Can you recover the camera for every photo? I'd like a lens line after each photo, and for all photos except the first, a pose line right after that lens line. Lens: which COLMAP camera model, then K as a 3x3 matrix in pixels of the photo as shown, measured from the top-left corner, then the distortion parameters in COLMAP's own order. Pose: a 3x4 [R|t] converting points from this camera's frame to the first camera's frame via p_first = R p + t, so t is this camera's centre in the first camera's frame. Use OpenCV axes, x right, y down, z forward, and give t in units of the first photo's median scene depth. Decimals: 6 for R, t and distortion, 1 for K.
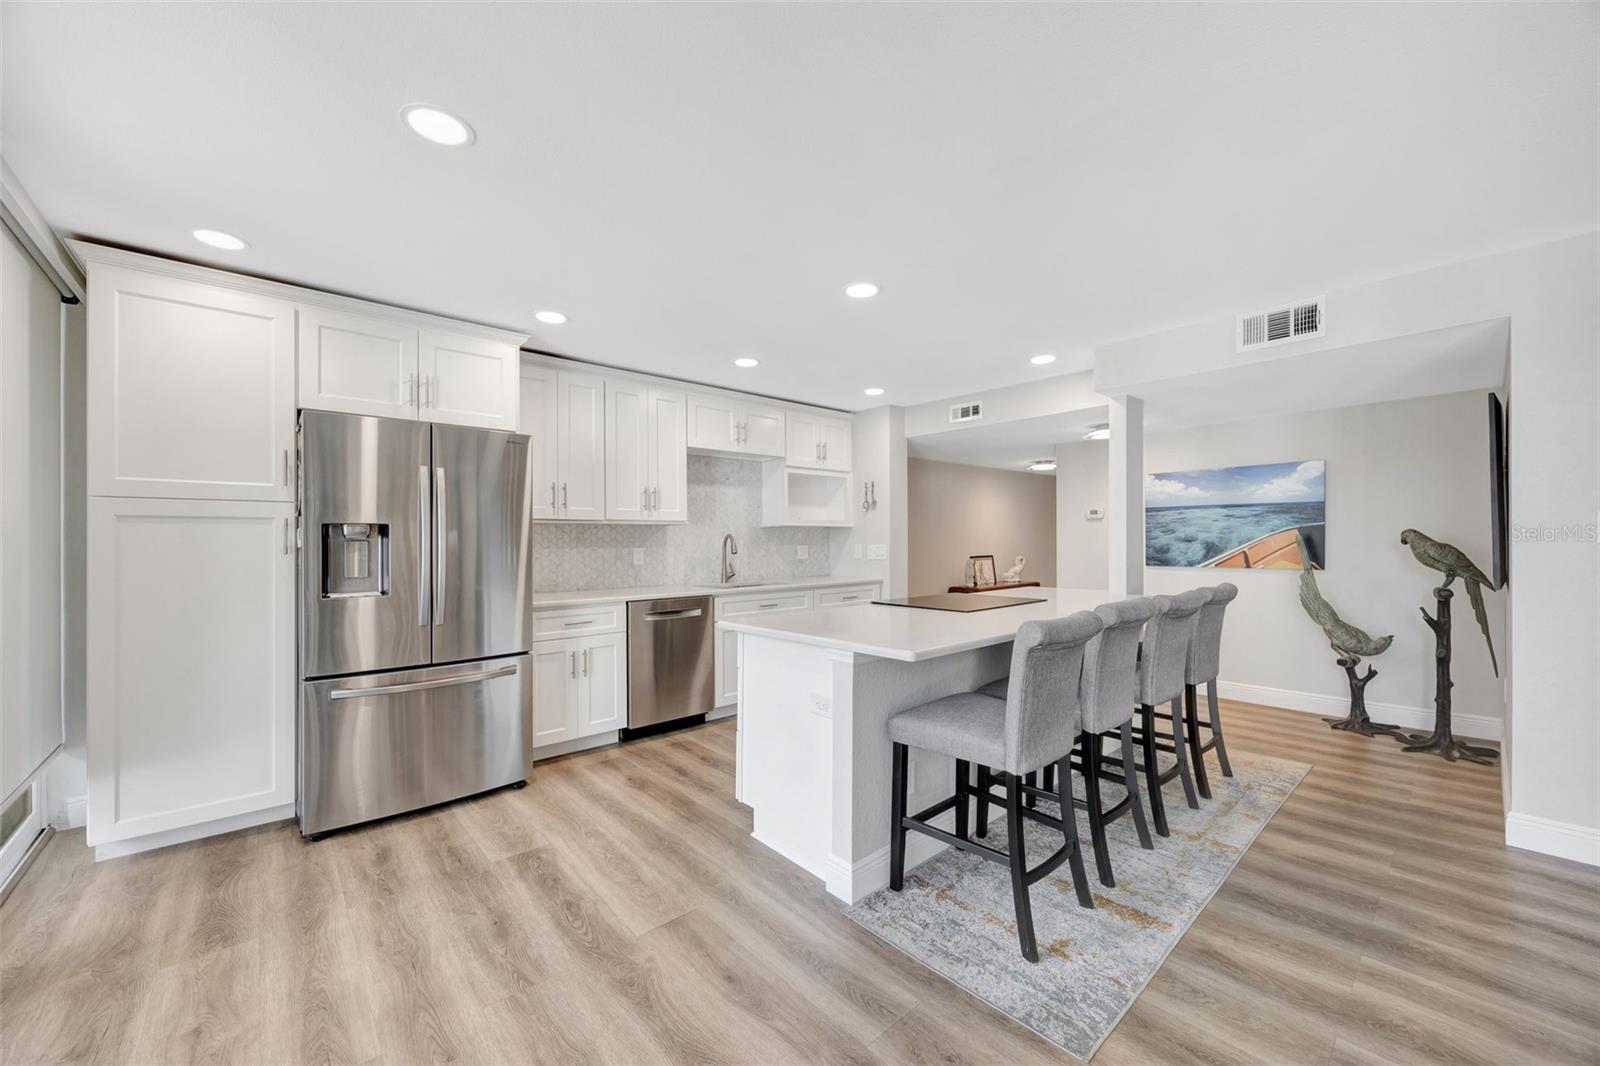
lens RADIAL K [[607.4, 0, 798.8], [0, 607.4, 542.9], [0, 0, 1]] dist [-0.006346, 0.000531]
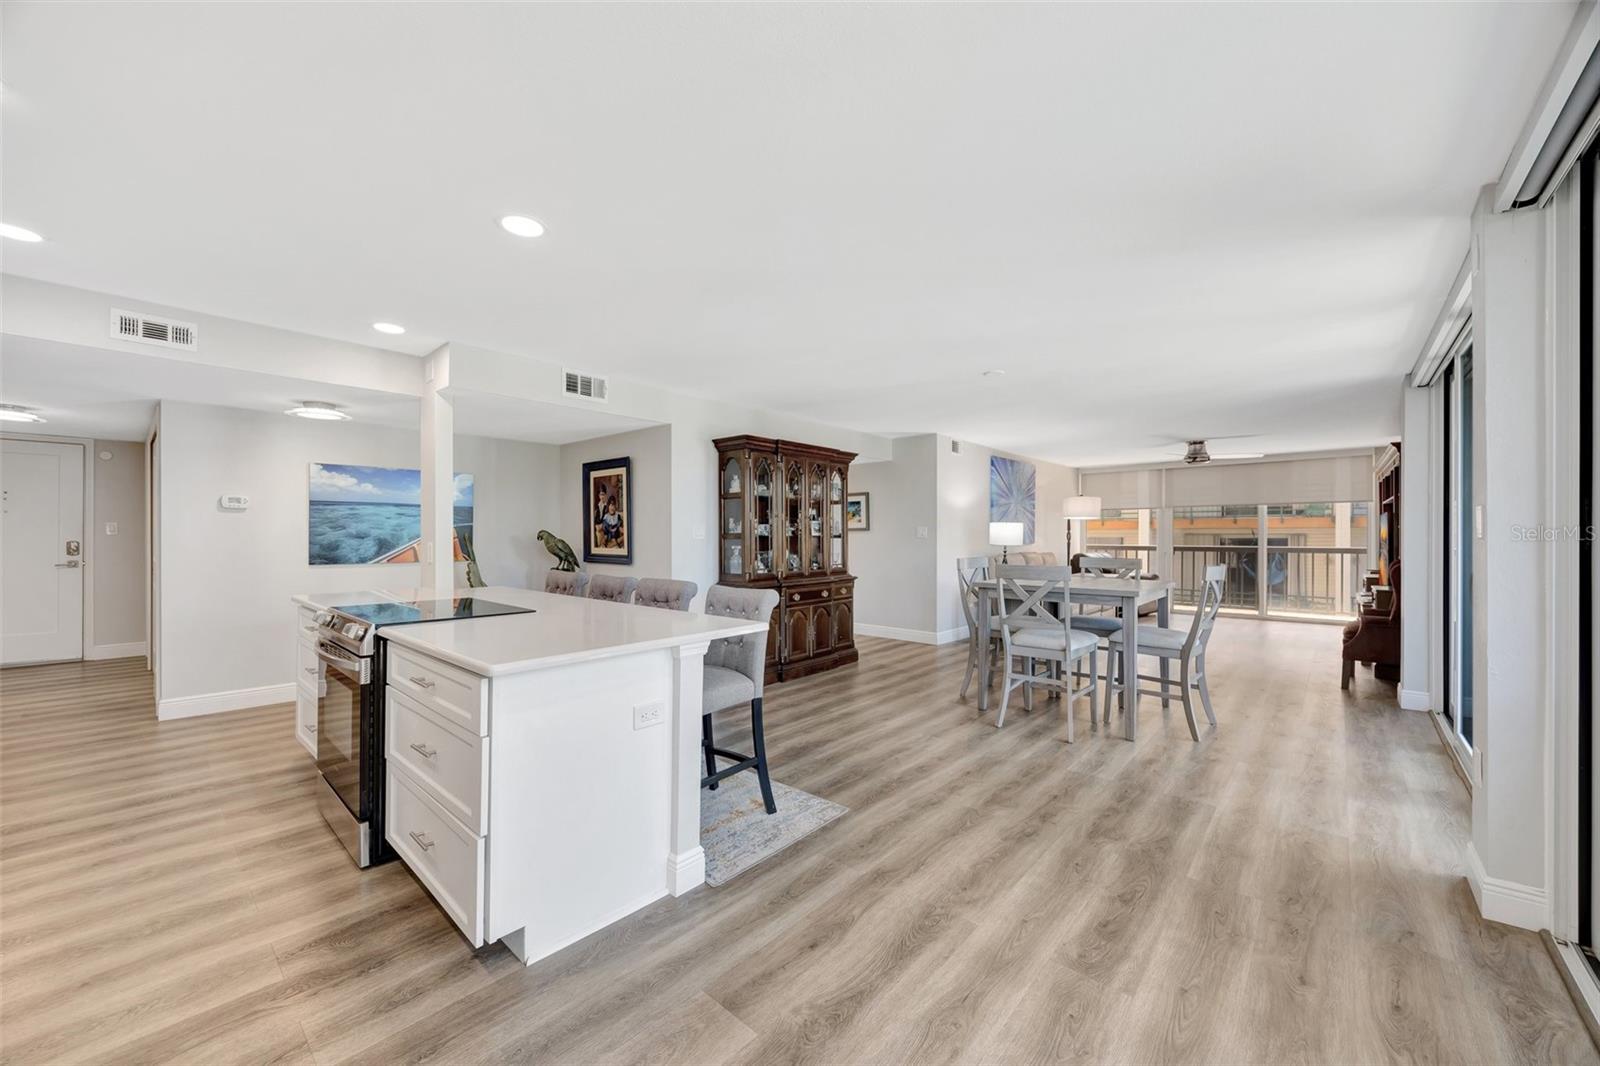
lens RADIAL K [[607.4, 0, 801.1], [0, 607.4, 534.9], [0, 0, 1]] dist [-0.006346, 0.000531]
pose [[-0.122445, 0.006871, 0.992452, -0.428618], [0.003692, 0.999972, -0.006467, 0.001620], [-0.992468, 0.002873, -0.122467, 0.420069]]
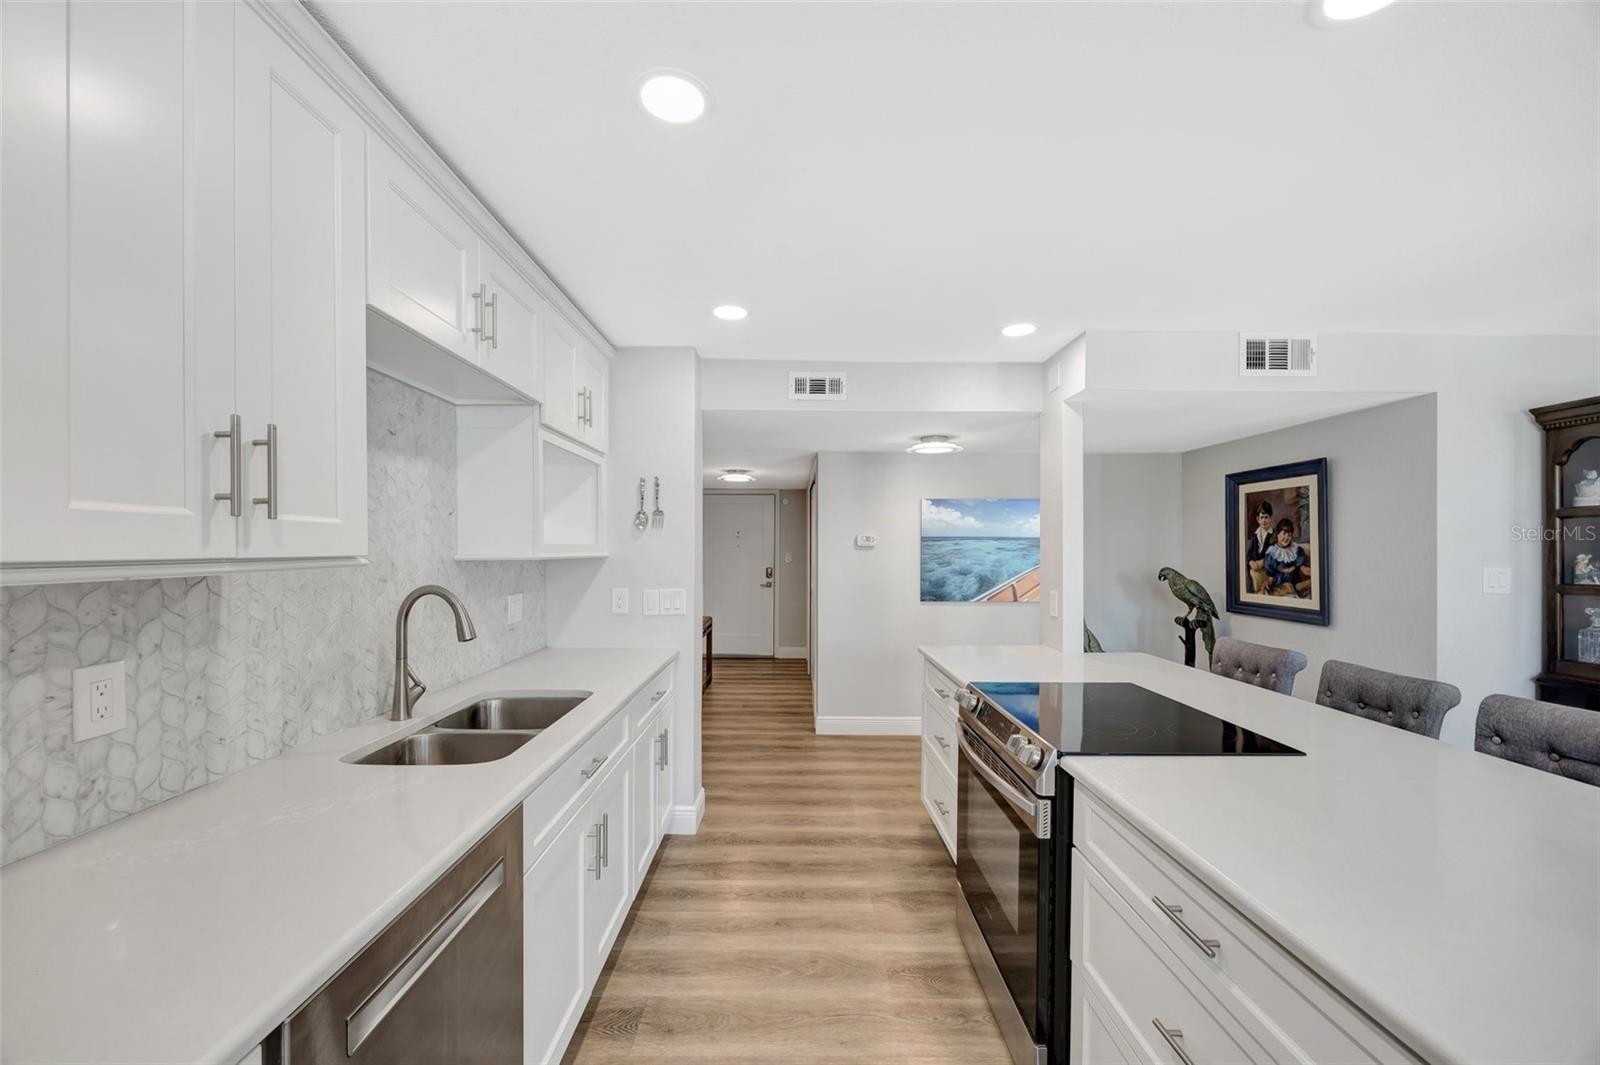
lens RADIAL K [[607.4, 0, 787.4], [0, 607.4, 553.6], [0, 0, 1]] dist [-0.006346, 0.000531]
pose [[0.666915, 0.002881, 0.745128, -0.240219], [-0.004752, 0.999989, 0.000387, -0.034403], [-0.745118, -0.003798, 0.666921, 0.591553]]
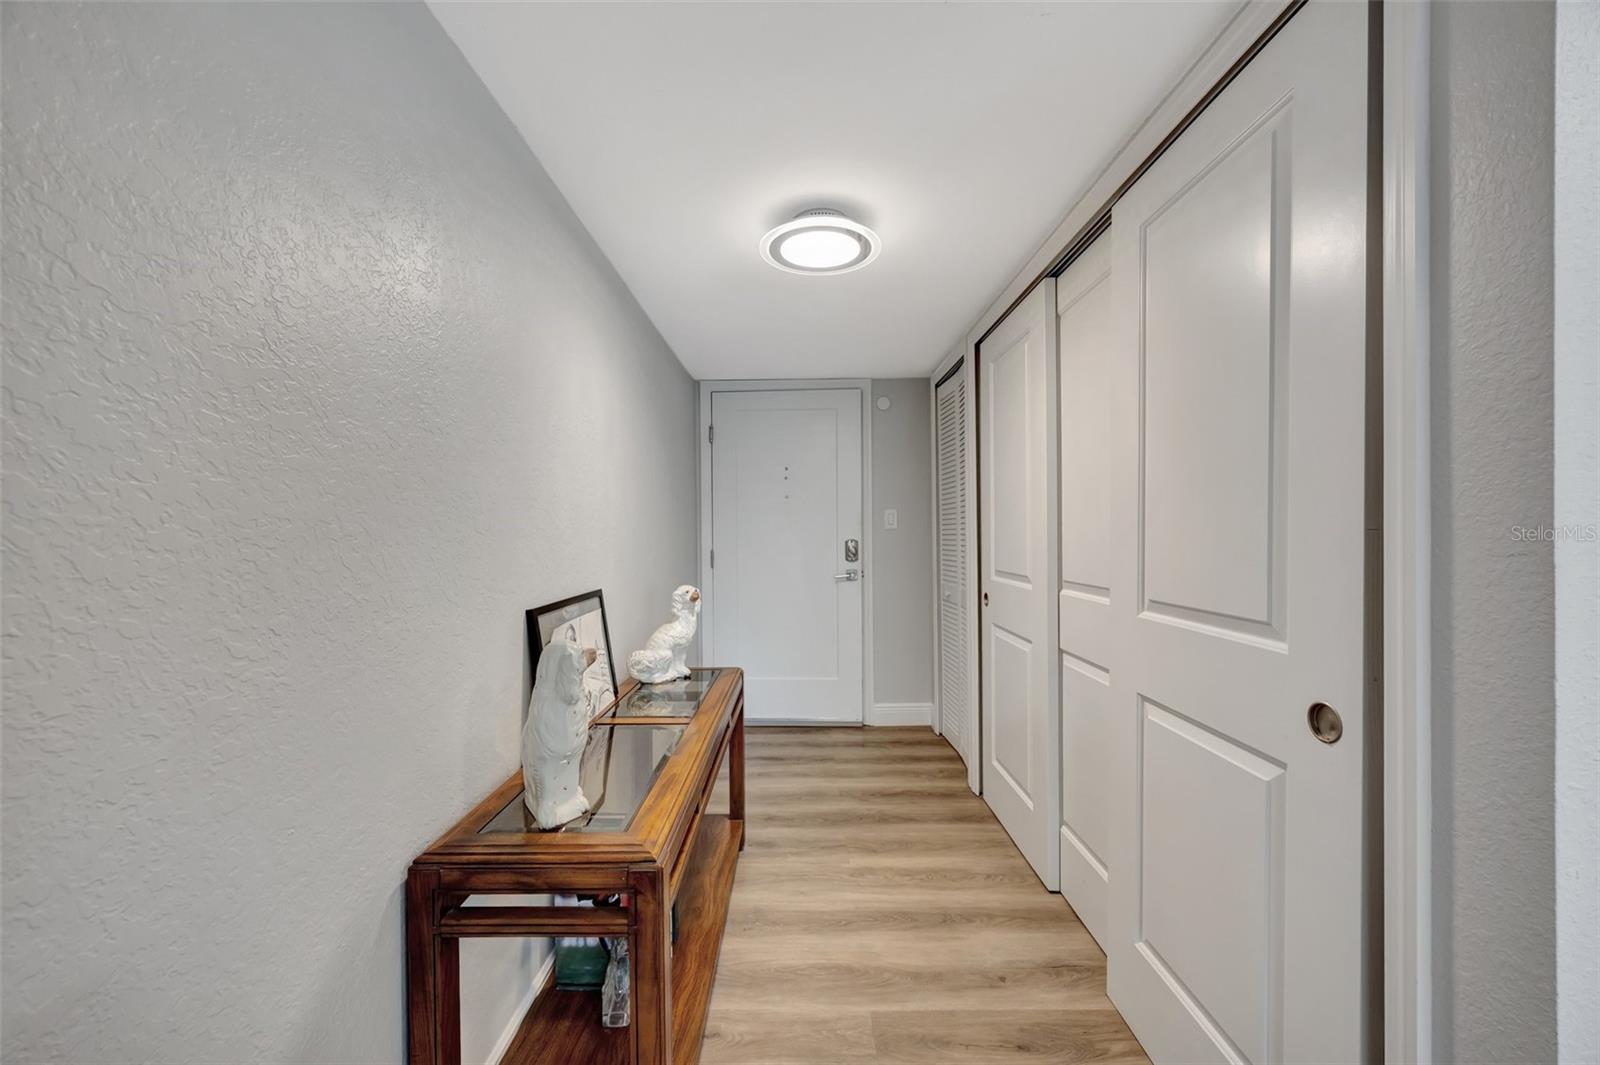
lens RADIAL K [[607.4, 0, 802.1], [0, 607.4, 529.8], [0, 0, 1]] dist [-0.006346, 0.000531]
pose [[0.654149, -0.005997, 0.756342, 0.272701], [0.009610, 0.999954, -0.000384, -0.011598], [-0.756304, 0.007520, 0.654177, 1.210854]]
